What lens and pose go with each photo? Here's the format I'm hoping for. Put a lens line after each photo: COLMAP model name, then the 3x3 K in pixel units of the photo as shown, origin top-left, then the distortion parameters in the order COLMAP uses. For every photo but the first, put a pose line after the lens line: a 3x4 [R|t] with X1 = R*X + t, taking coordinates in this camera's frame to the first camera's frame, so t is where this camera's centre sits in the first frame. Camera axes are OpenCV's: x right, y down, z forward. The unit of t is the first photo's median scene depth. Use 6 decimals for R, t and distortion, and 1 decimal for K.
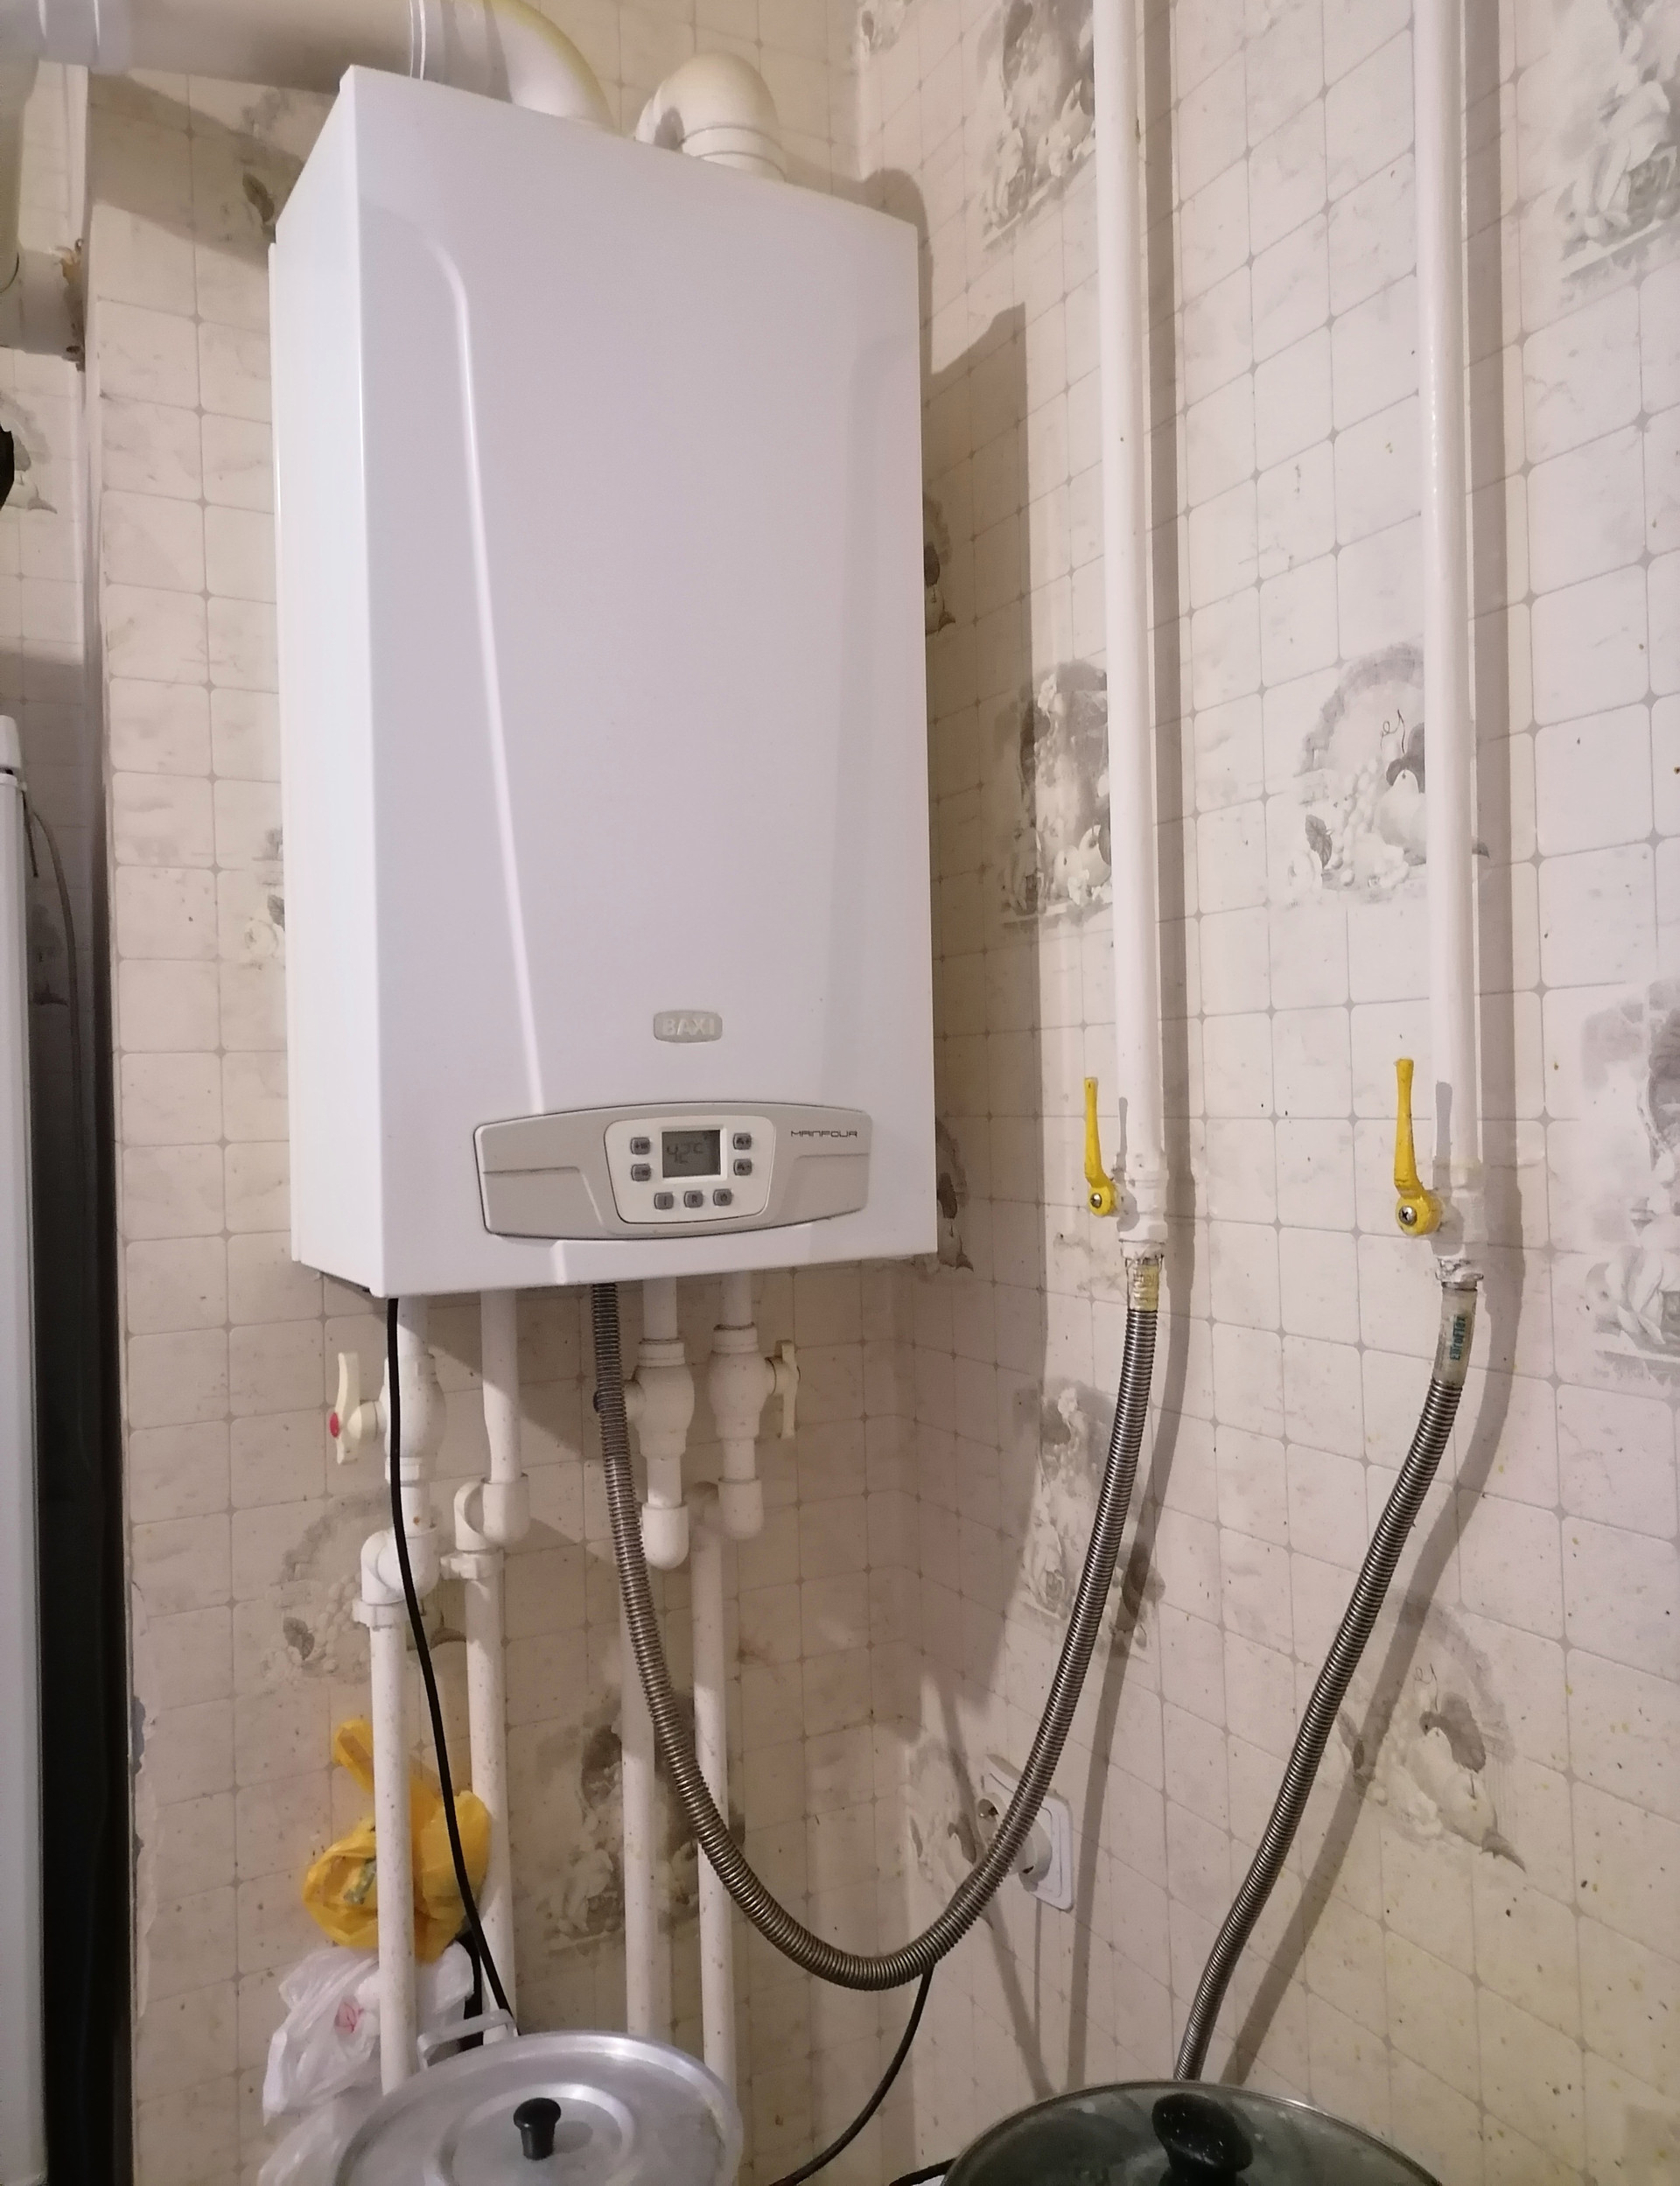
lens RADIAL K [[1553.0, 0, 838.4], [0, 1553.0, 1065.5], [0, 0, 1]] dist [0.008053, 0.003878]
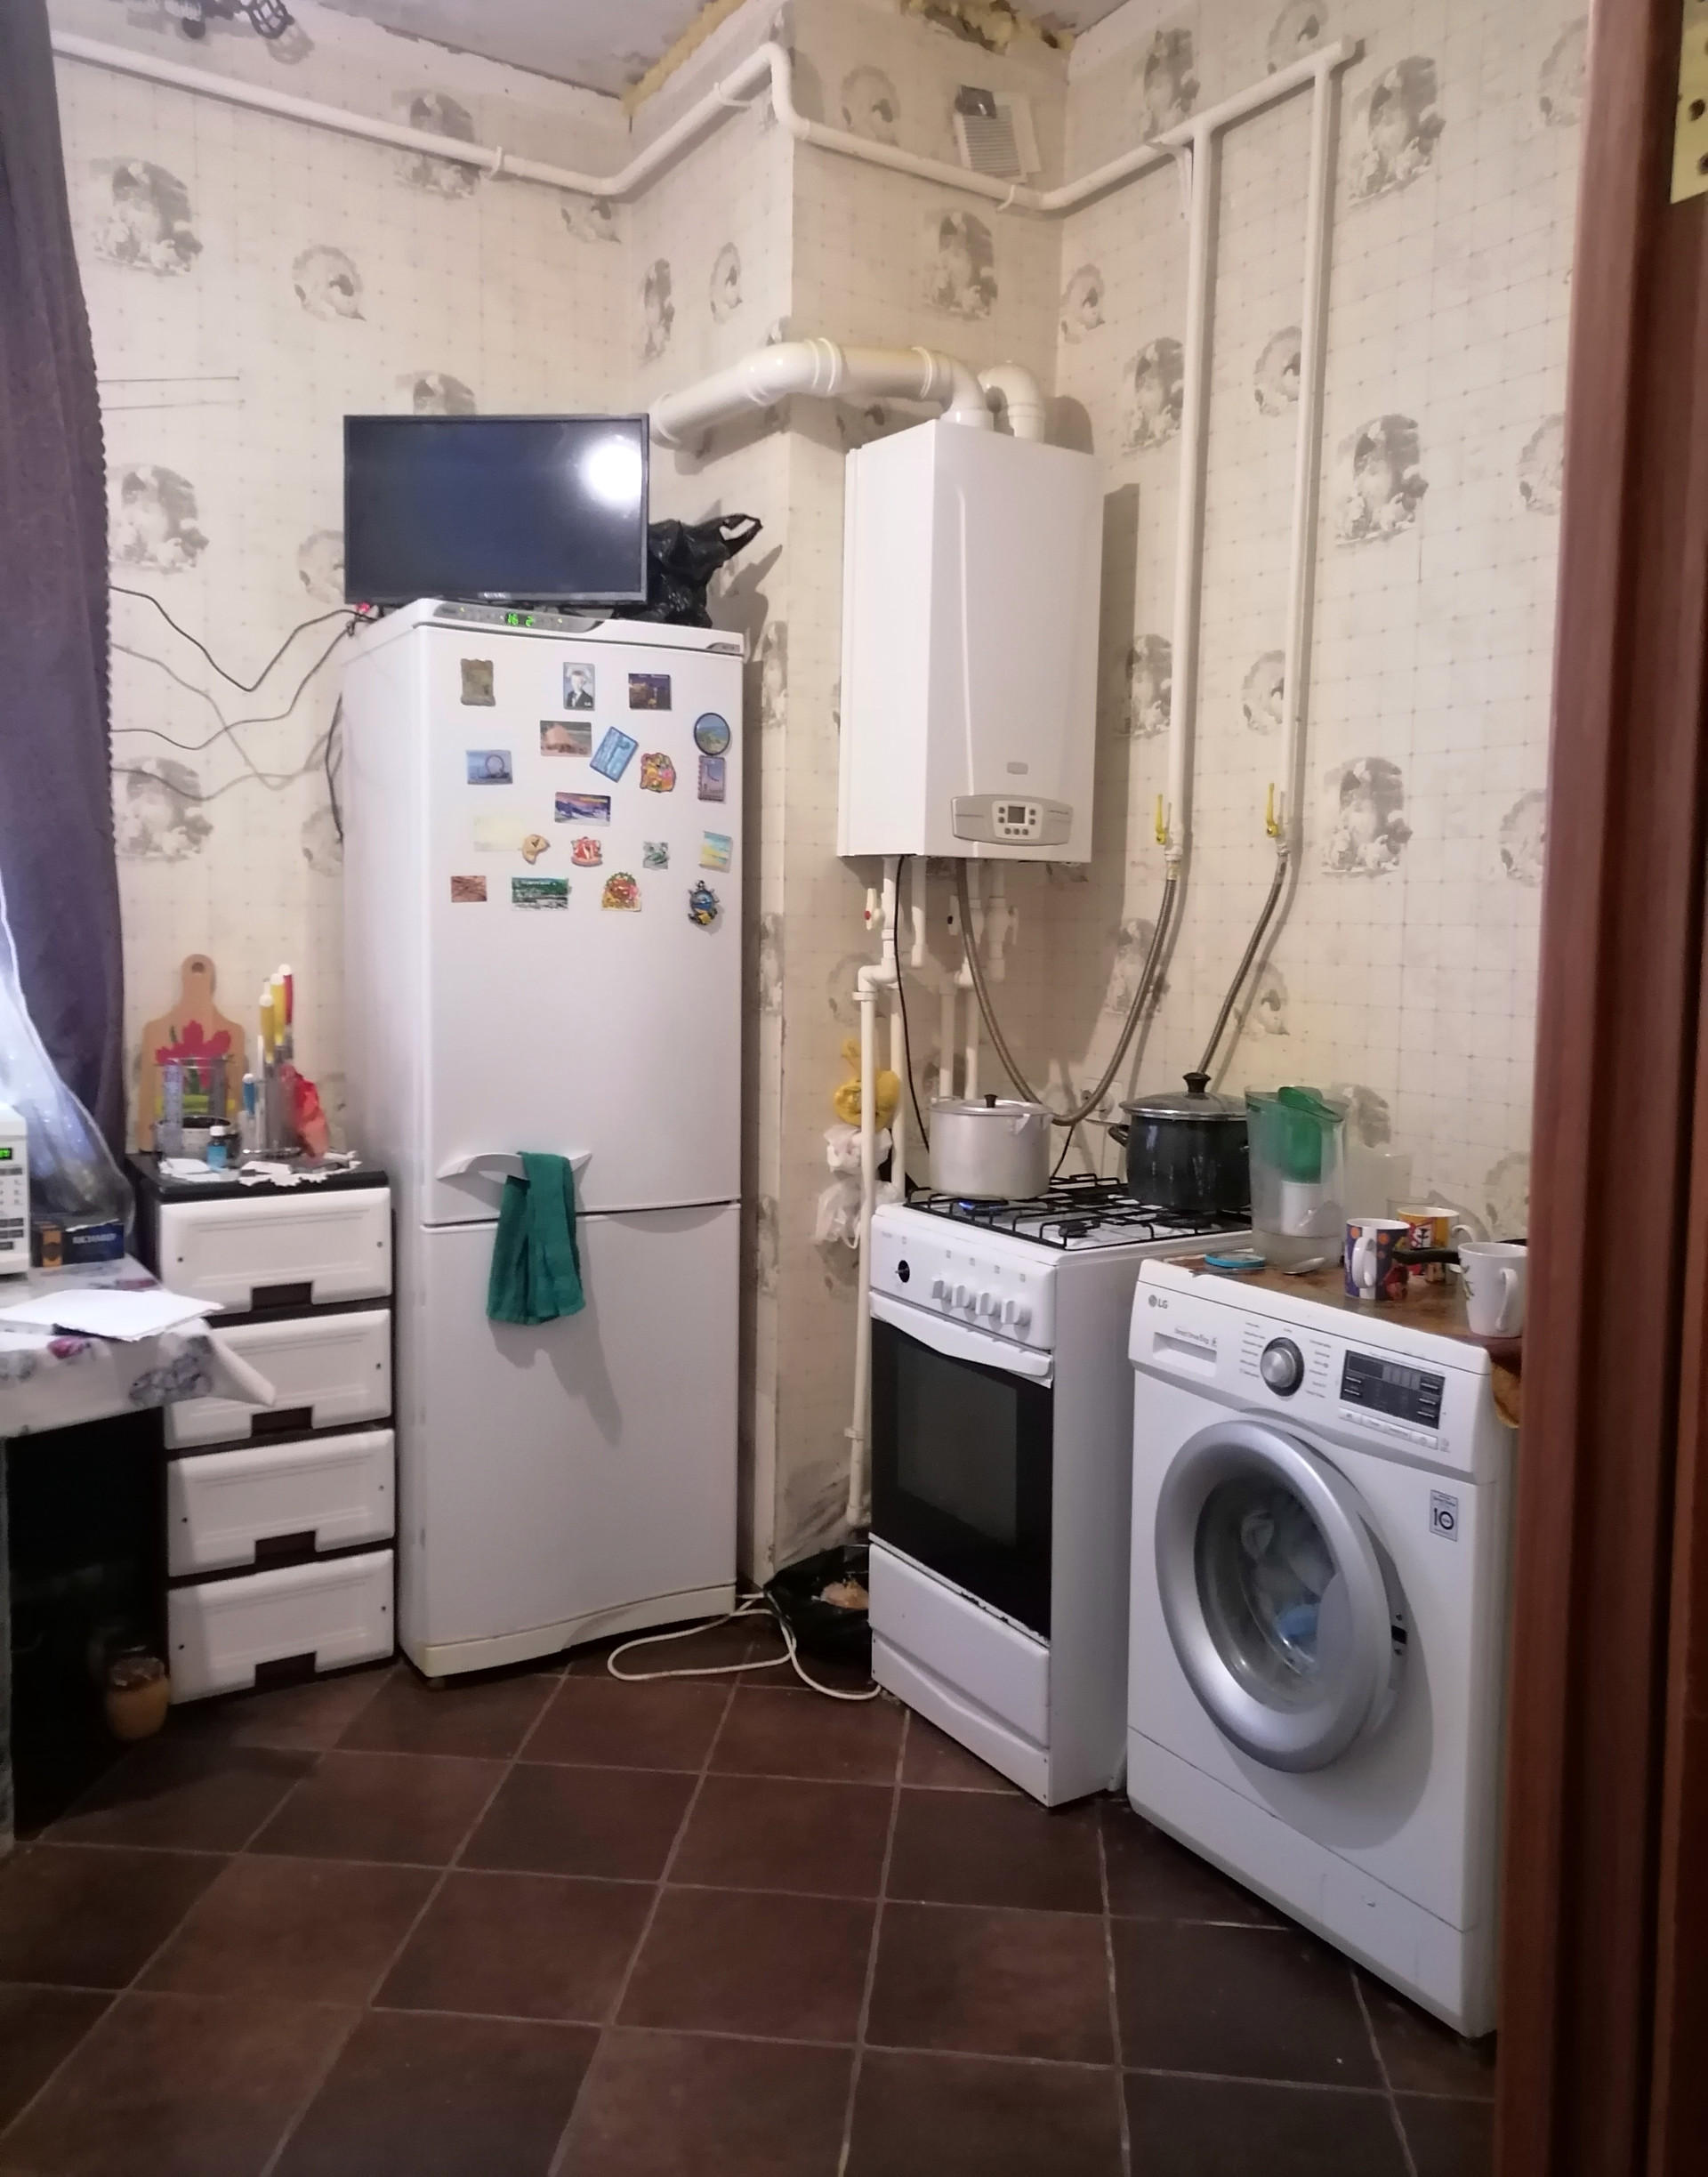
lens RADIAL K [[1632.6, 0, 802.0], [0, 1632.6, 1040.6], [0, 0, 1]] dist [0.002424, -0.001077]
pose [[0.995603, 0.035225, 0.086793, -0.694371], [-0.042694, 0.995401, 0.085751, 0.218005], [-0.083373, -0.089080, 0.992529, -1.835645]]
